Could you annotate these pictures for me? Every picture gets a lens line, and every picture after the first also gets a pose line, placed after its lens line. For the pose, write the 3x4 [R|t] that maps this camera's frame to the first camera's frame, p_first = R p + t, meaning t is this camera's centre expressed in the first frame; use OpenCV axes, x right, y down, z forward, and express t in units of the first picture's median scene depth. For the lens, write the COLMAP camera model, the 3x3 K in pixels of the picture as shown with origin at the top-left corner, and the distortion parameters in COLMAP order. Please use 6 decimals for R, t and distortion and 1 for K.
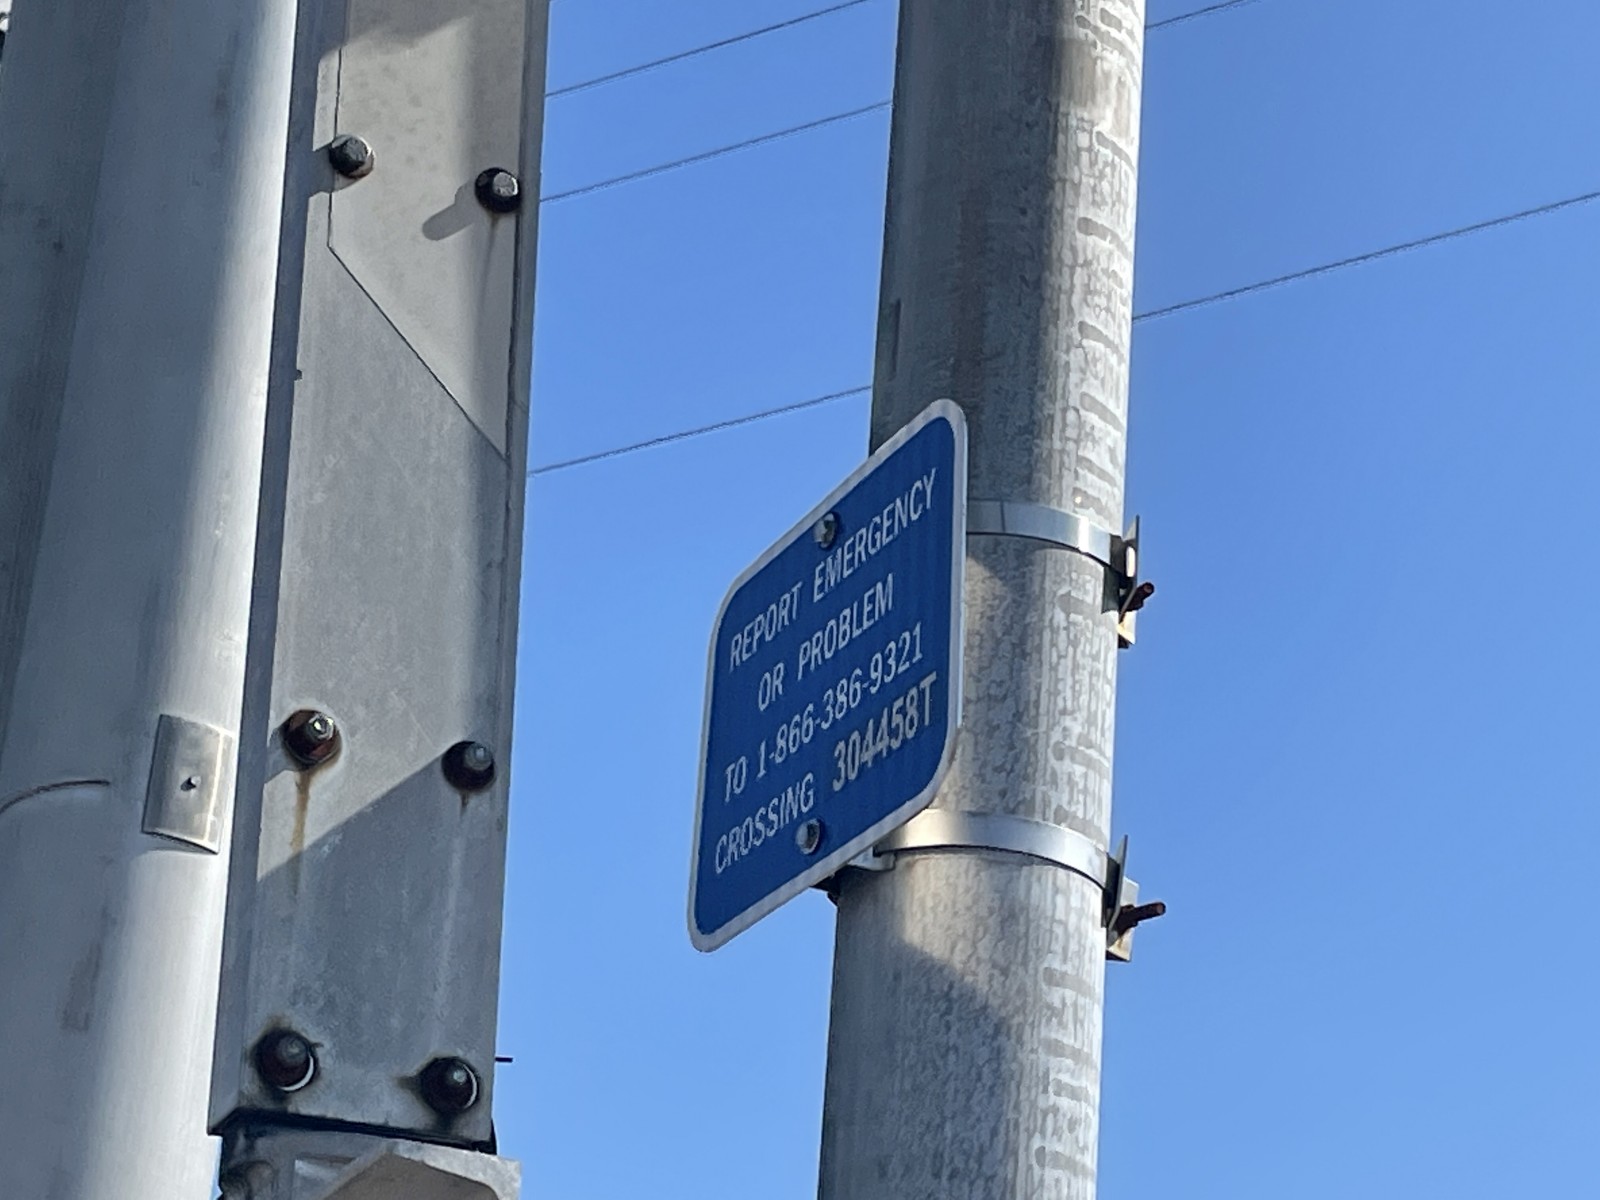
lens RADIAL K [[4130.2, 0, 889.5], [0, 4130.2, 598.8], [0, 0, 1]] dist [0.127453, 0.875484]
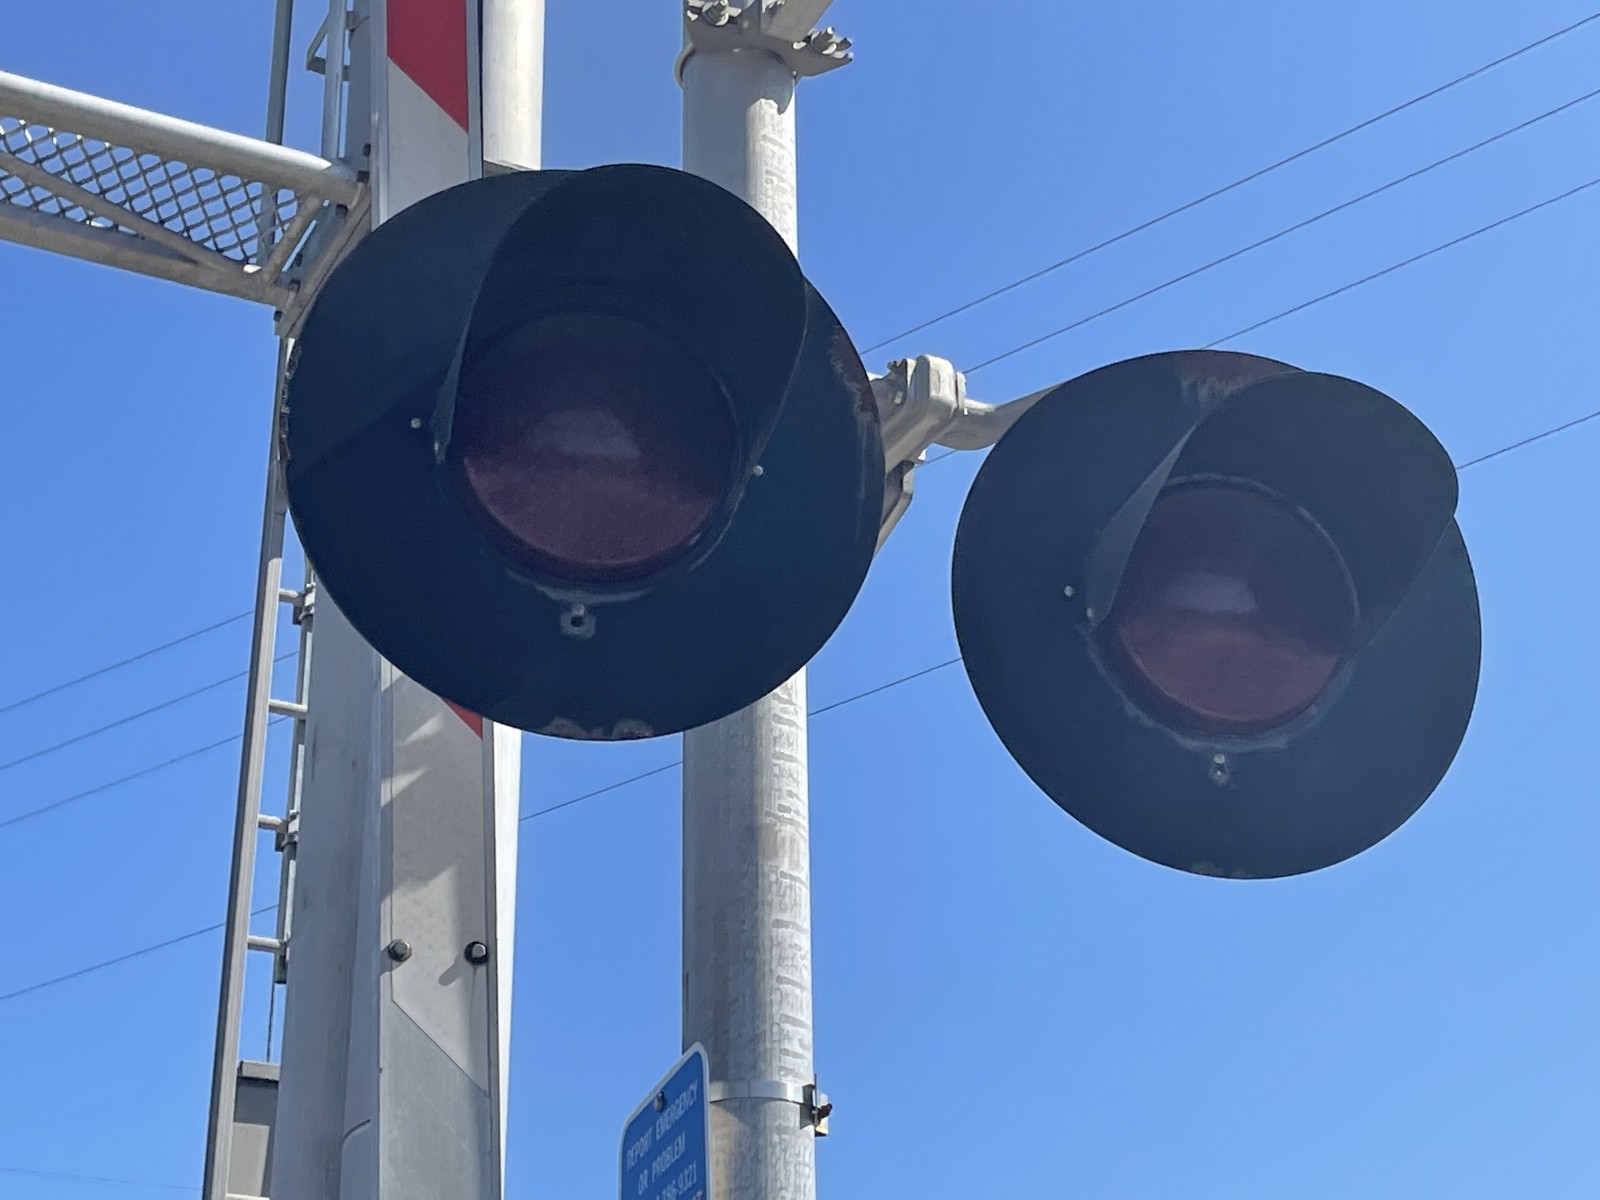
lens RADIAL K [[2958.7, 0, 800.1], [0, 2958.7, 599.8], [0, 0, 1]] dist [0.170689, 0.026869]
pose [[0.989528, -0.125300, -0.071649, 0.183662], [0.121089, 0.990803, -0.060388, -0.160594], [0.078557, 0.051080, 0.995600, -0.425689]]
